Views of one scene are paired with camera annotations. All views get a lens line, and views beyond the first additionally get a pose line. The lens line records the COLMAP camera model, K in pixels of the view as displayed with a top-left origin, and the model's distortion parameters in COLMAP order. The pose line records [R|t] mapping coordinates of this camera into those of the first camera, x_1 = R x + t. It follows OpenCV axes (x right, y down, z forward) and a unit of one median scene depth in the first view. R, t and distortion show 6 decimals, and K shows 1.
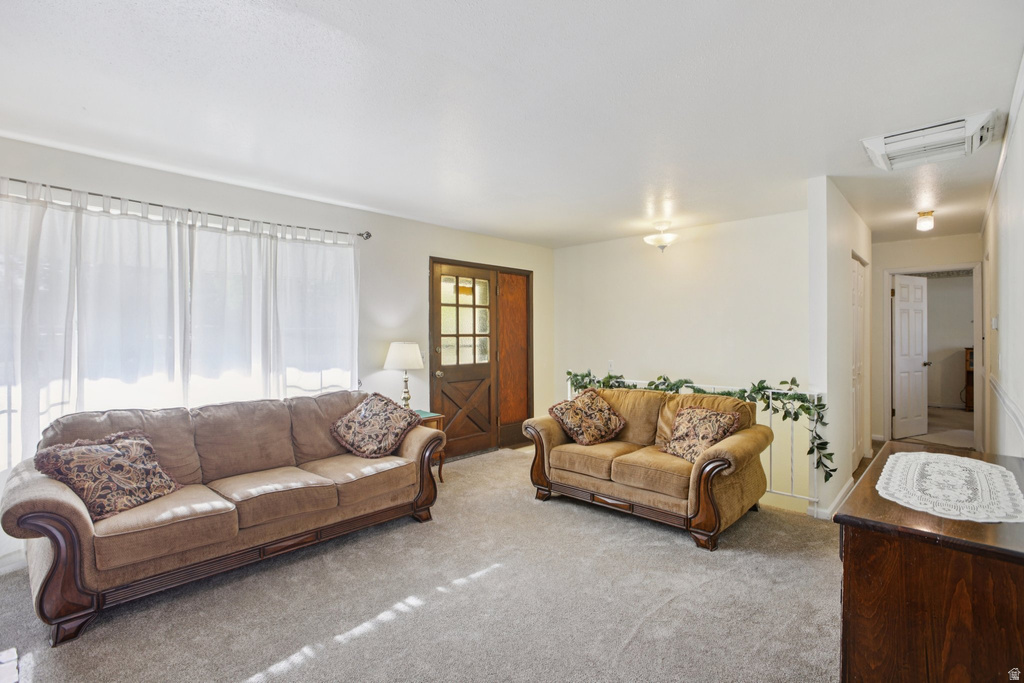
lens RADIAL K [[469.2, 0, 512.0], [0, 469.2, 341.5], [0, 0, 1]] dist [-0.094737, 0.017338]
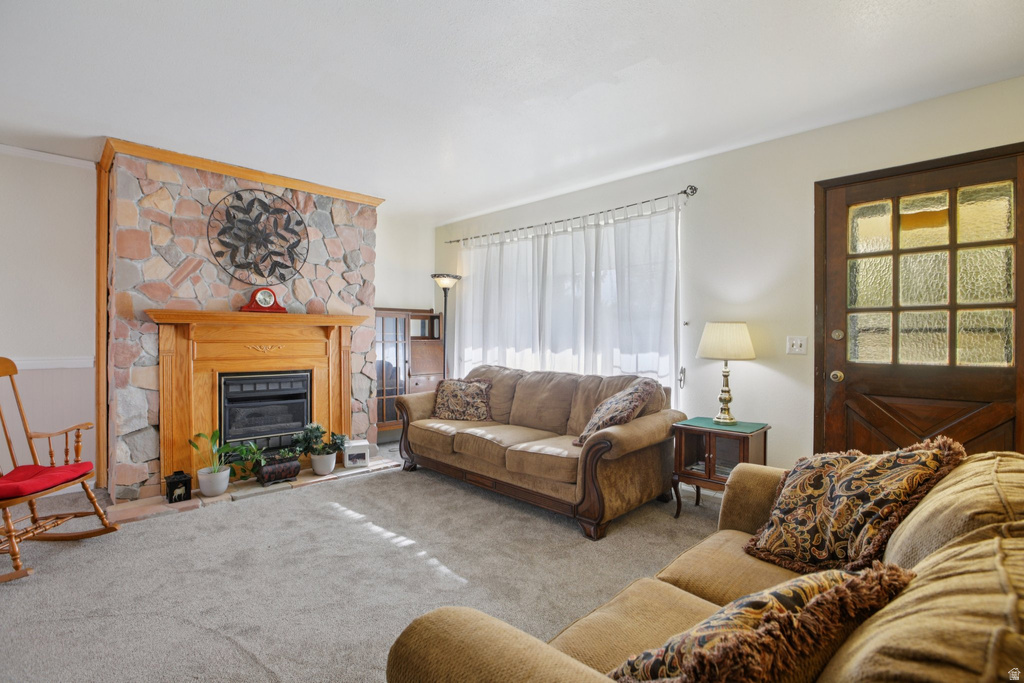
lens RADIAL K [[481.8, 0, 511.2], [0, 481.8, 335.1], [0, 0, 1]] dist [-0.052957, 0.020233]
pose [[-0.043803, 0.011786, -0.998971, 0.472974], [-0.006023, 0.999909, 0.012061, 0.013965], [0.999022, 0.006545, -0.043728, 0.639524]]
